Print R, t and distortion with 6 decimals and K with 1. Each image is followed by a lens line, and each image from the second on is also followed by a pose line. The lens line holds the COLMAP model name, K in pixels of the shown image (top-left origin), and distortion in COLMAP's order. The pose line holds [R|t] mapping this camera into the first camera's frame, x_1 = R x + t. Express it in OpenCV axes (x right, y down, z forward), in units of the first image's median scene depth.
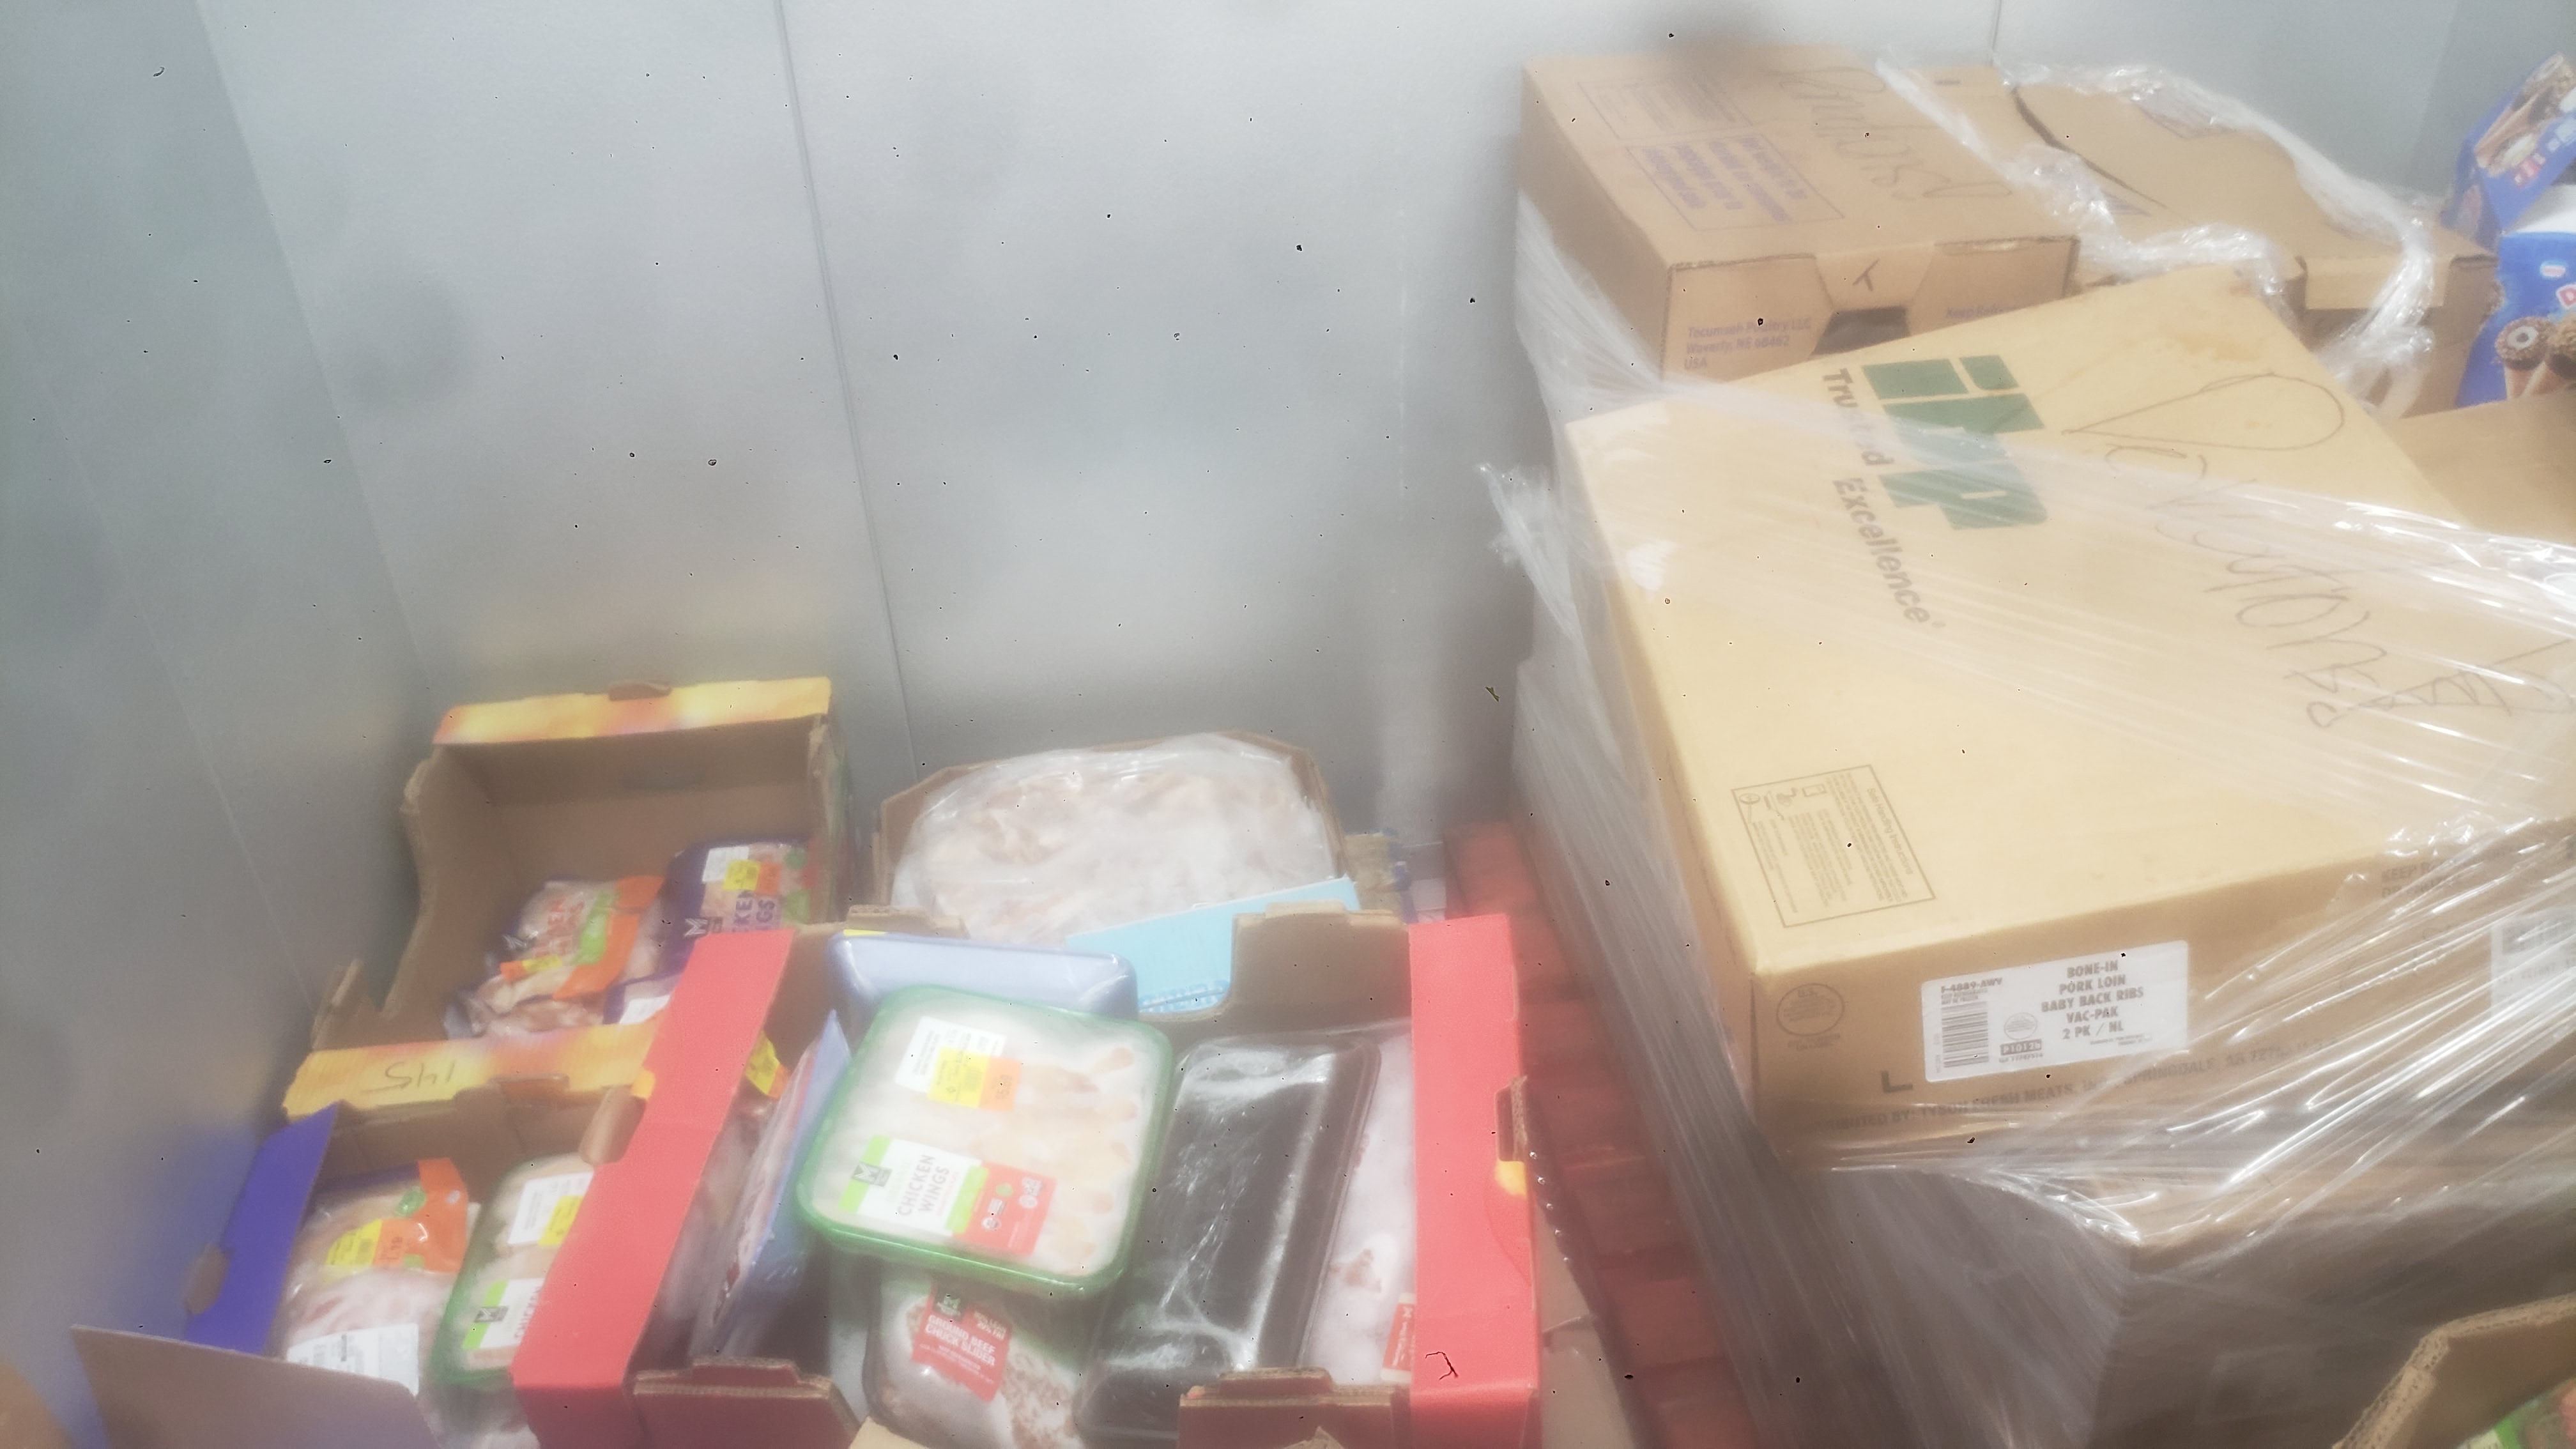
lens RADIAL K [[1996.8, 0, 1299.7], [0, 1996.8, 729.1], [0, 0, 1]] dist [-0.037736, 0.043810]
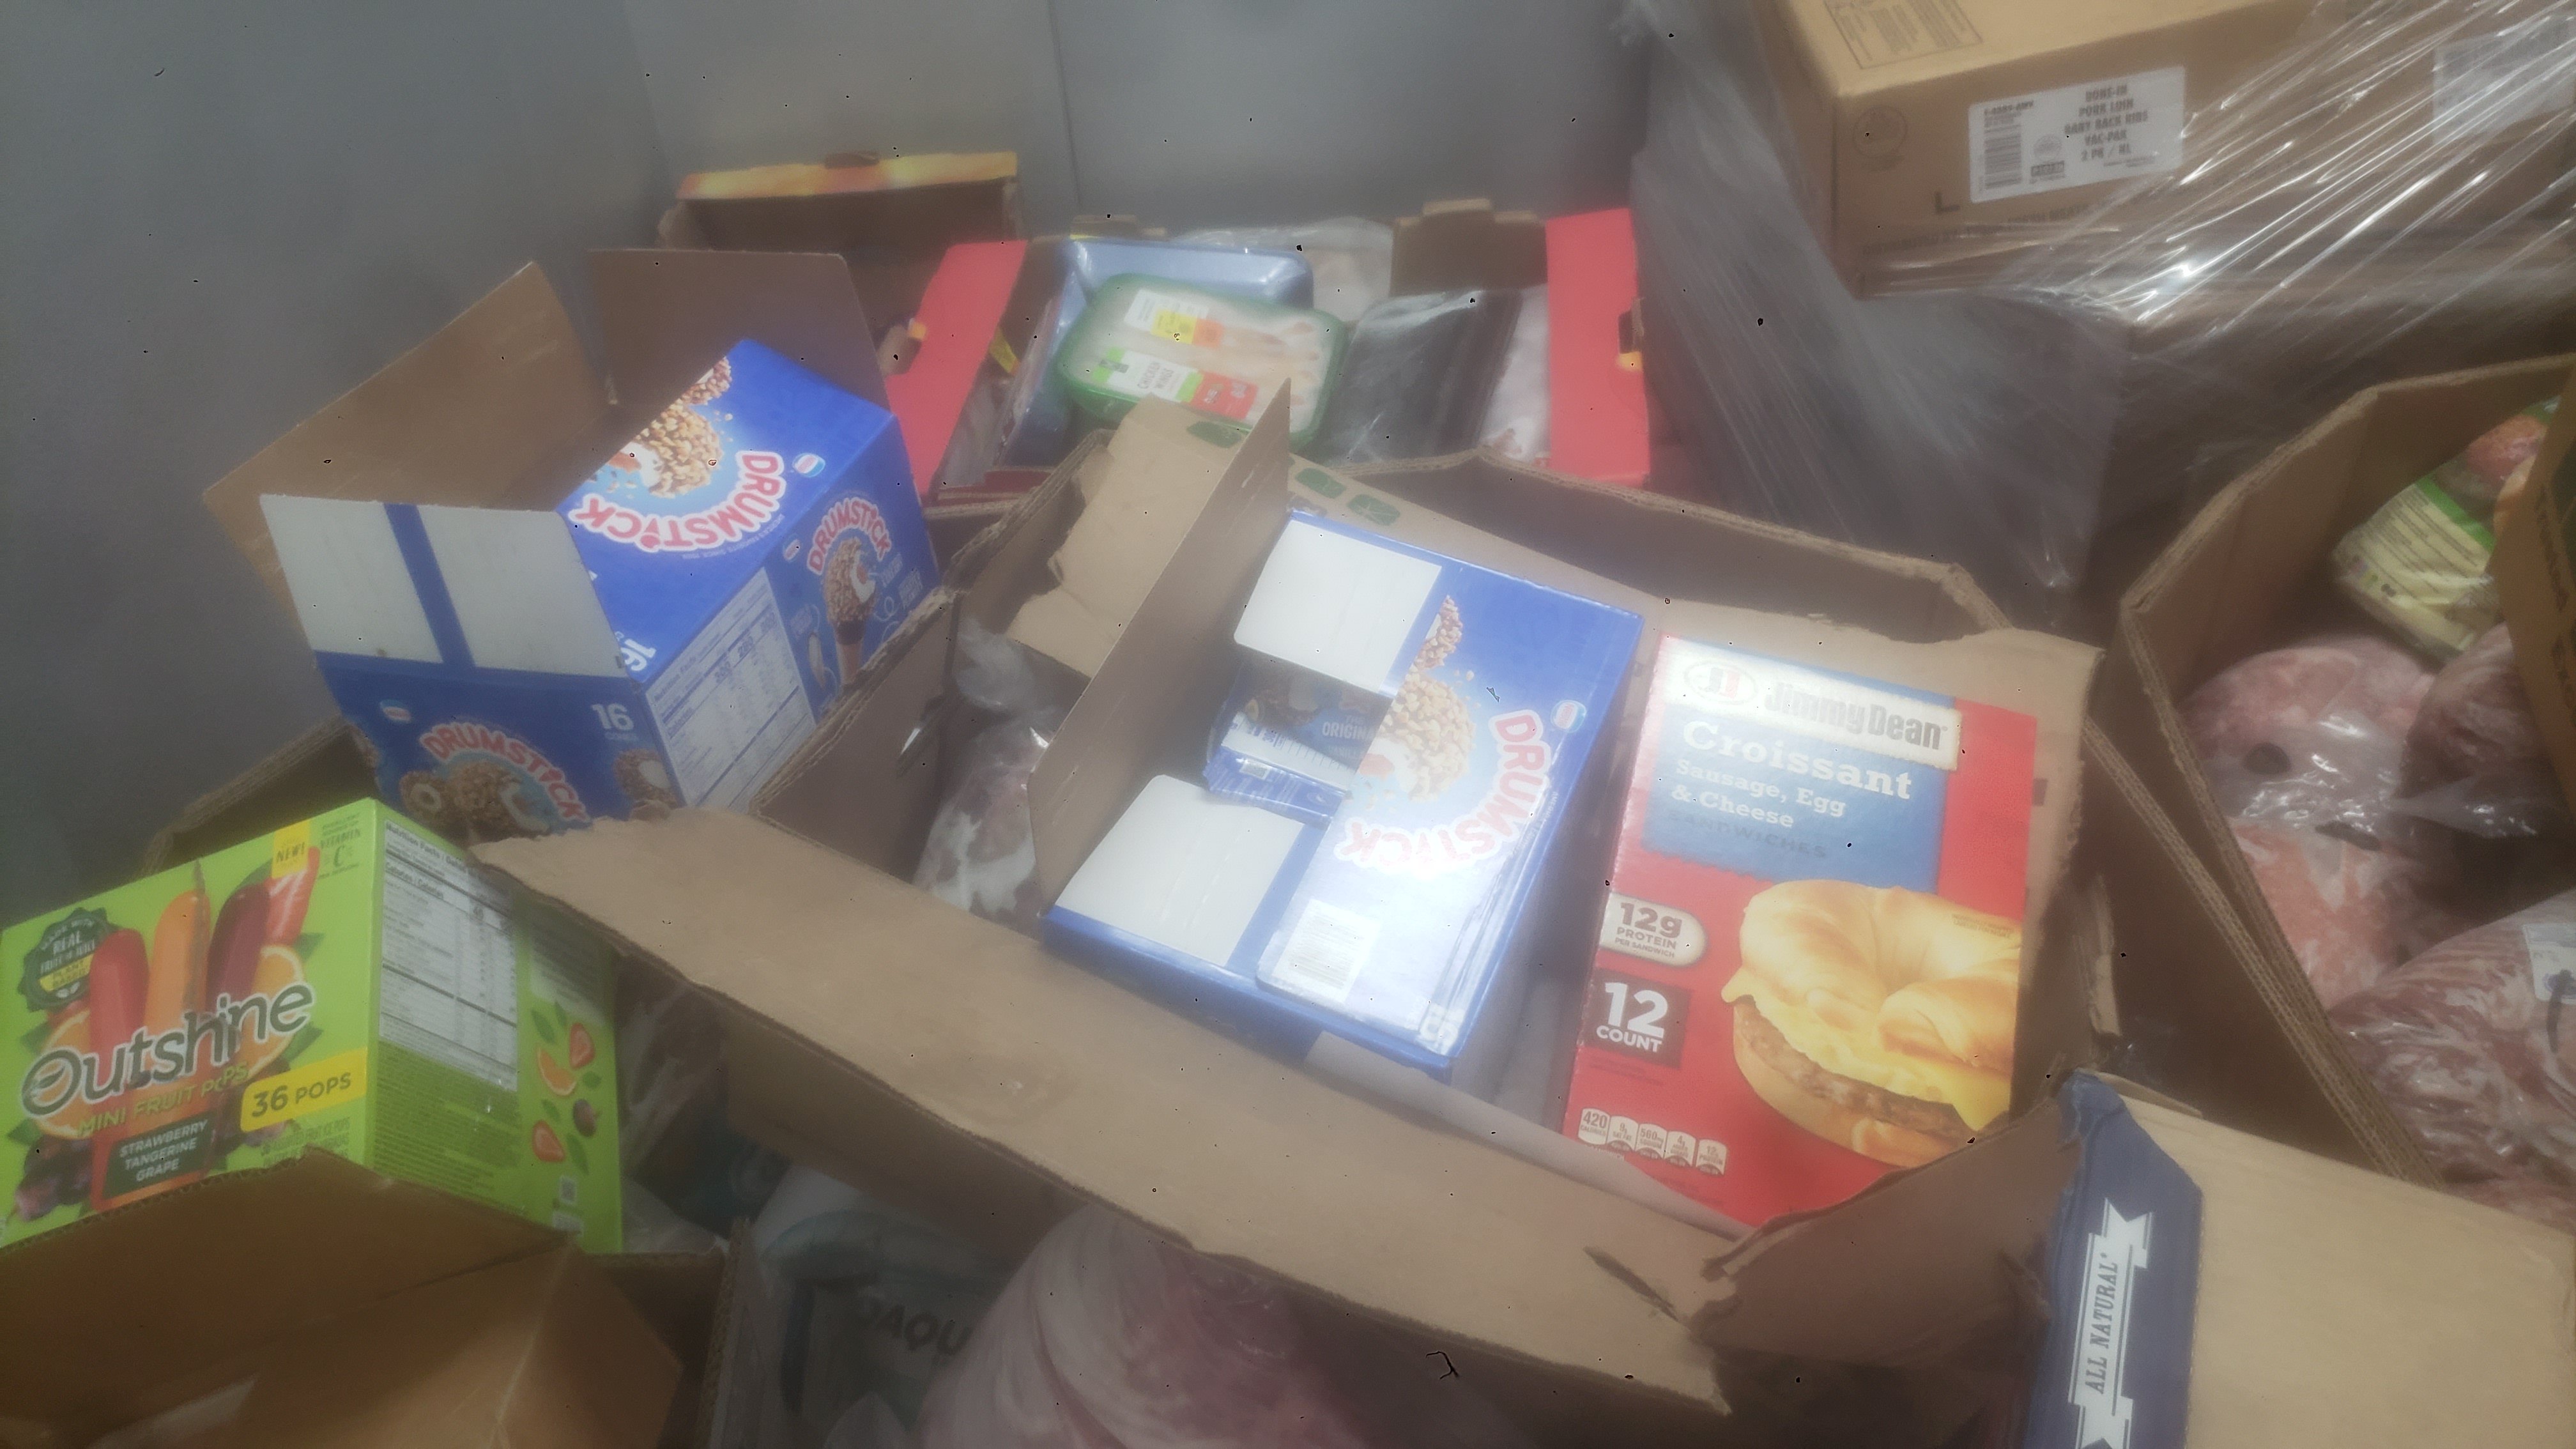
lens RADIAL K [[1996.8, 0, 1267.8], [0, 1996.8, 714.8], [0, 0, 1]] dist [-0.037736, 0.043810]
pose [[0.998573, 0.017100, -0.050590, -0.047150], [-0.012290, 0.995506, 0.093894, 0.293740], [0.051969, -0.093139, 0.994296, -0.235032]]
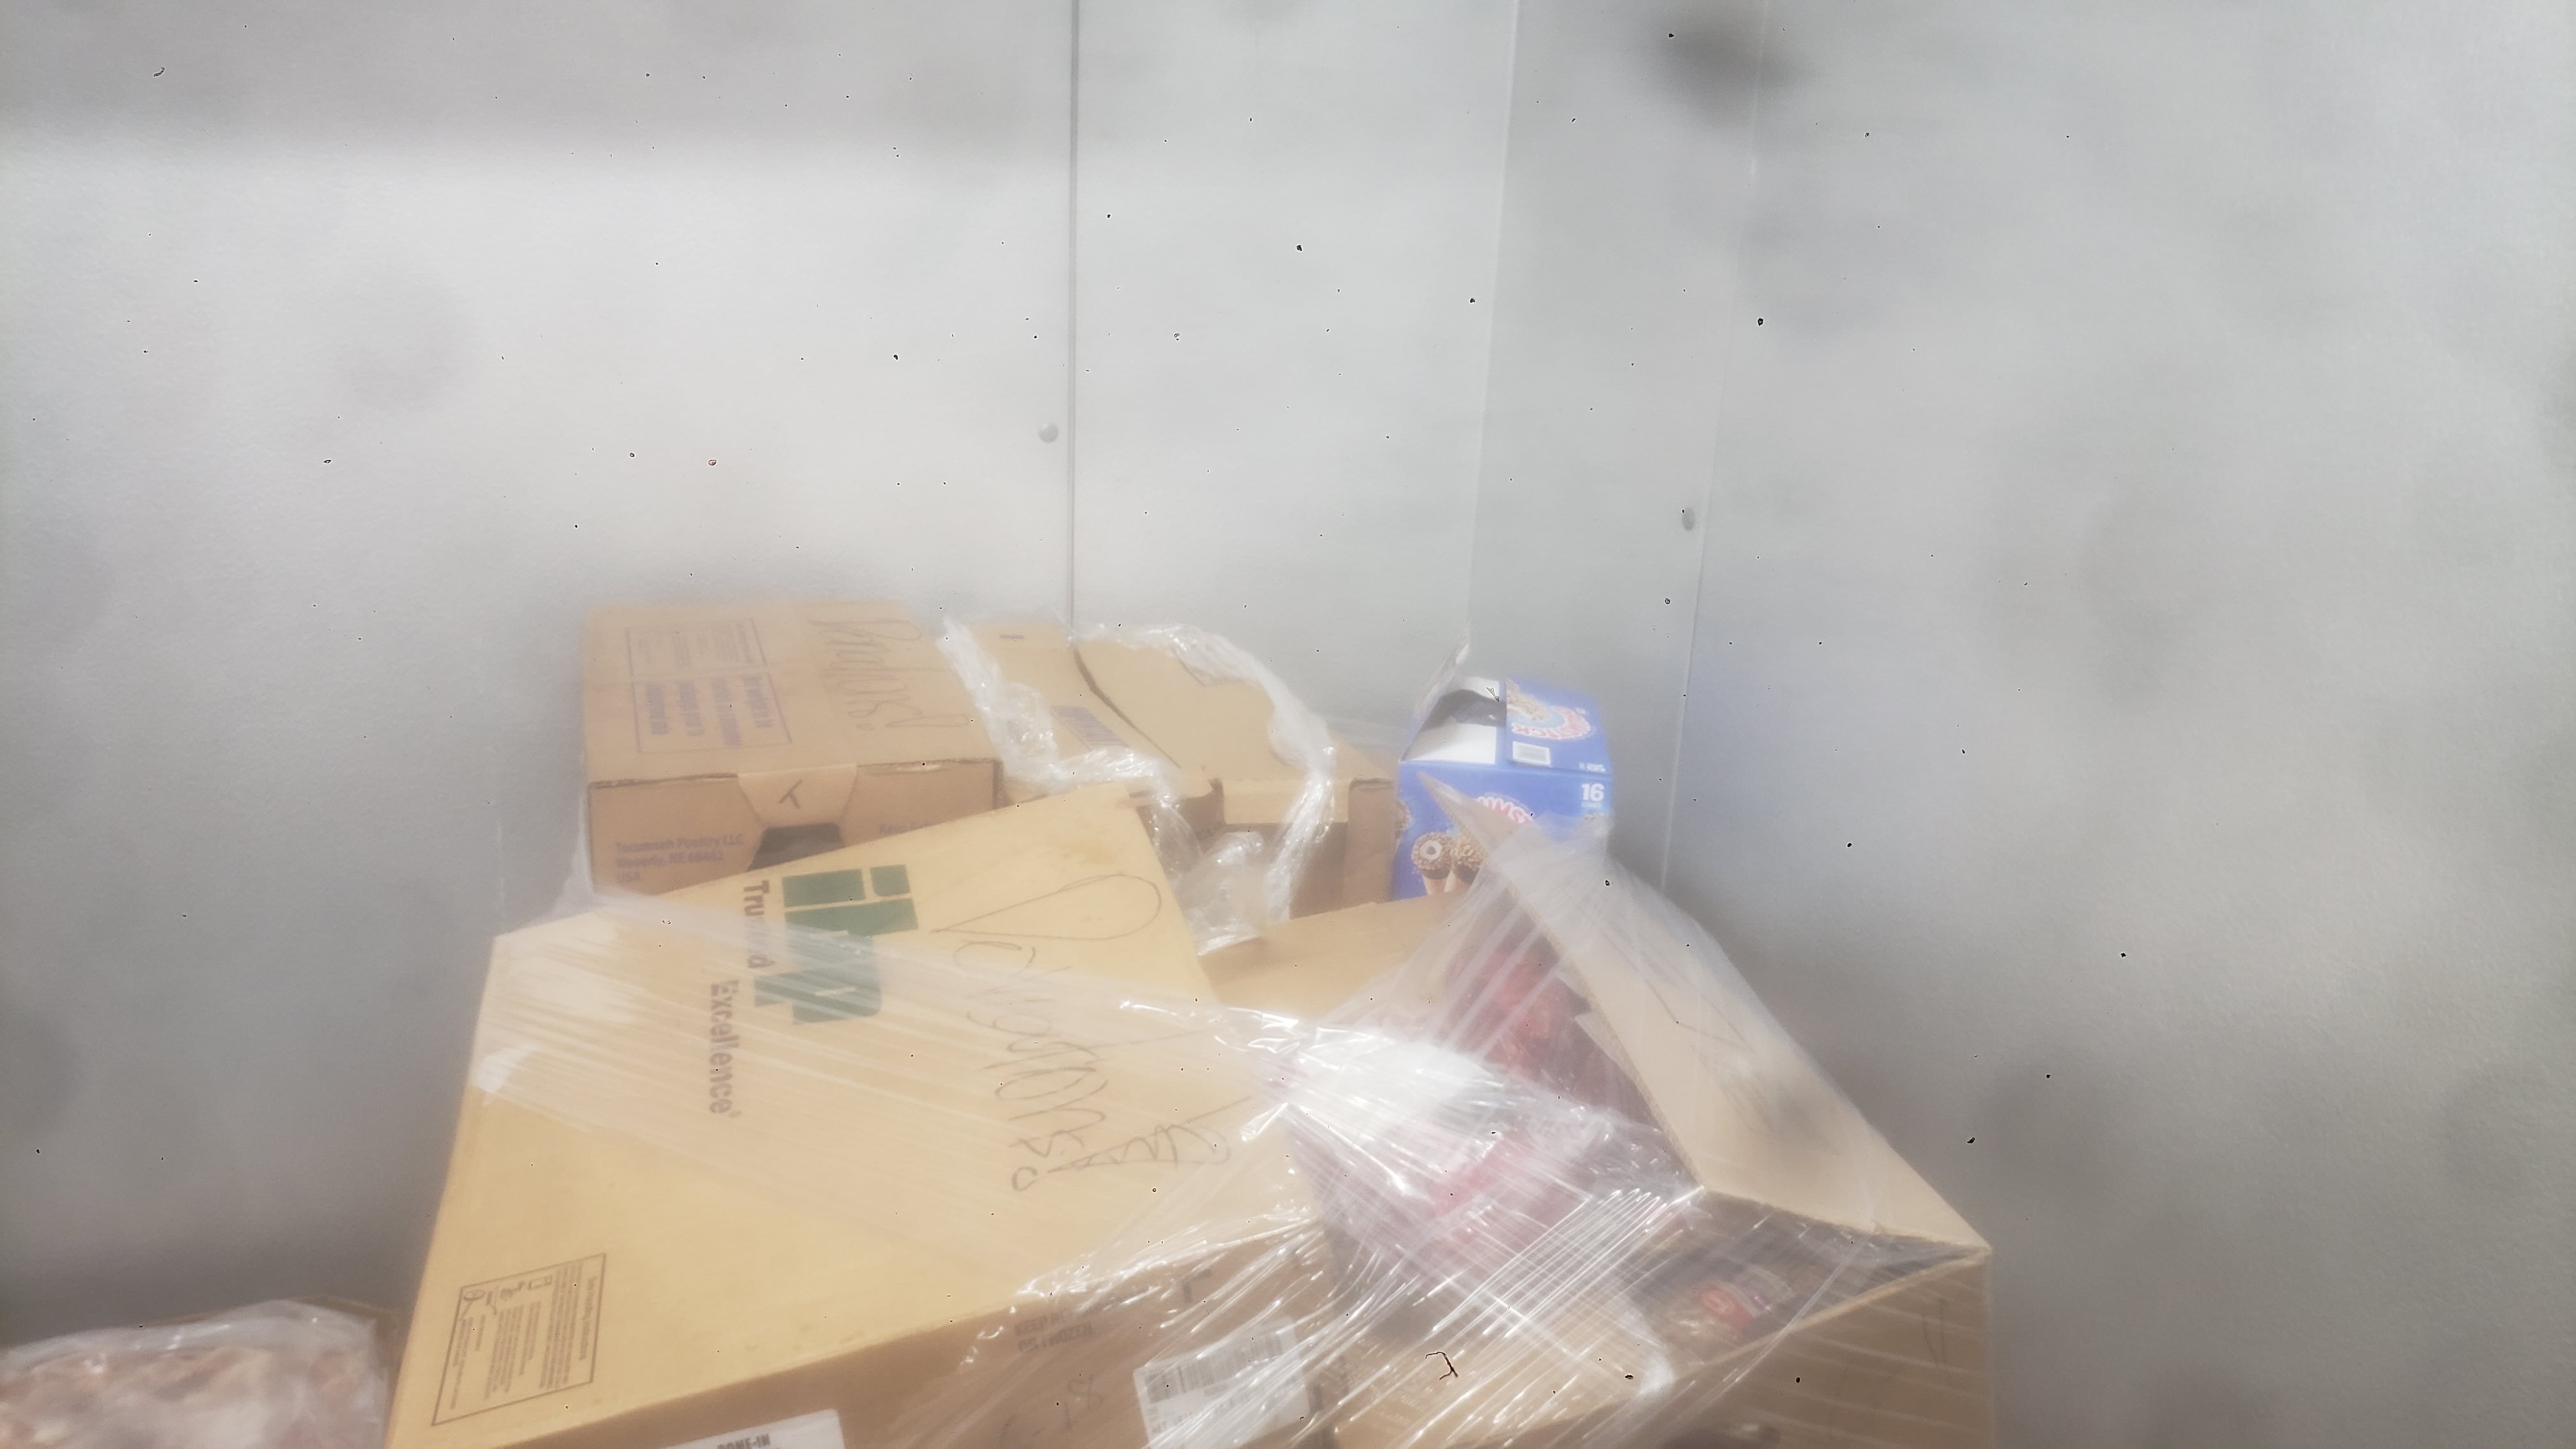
lens RADIAL K [[1996.8, 0, 1295.4], [0, 1996.8, 725.2], [0, 0, 1]] dist [-0.037736, 0.043810]
pose [[0.968314, 0.010013, 0.249536, 0.300734], [0.061228, 0.959182, -0.276081, 0.048444], [-0.242115, 0.282612, 0.928176, -0.059928]]
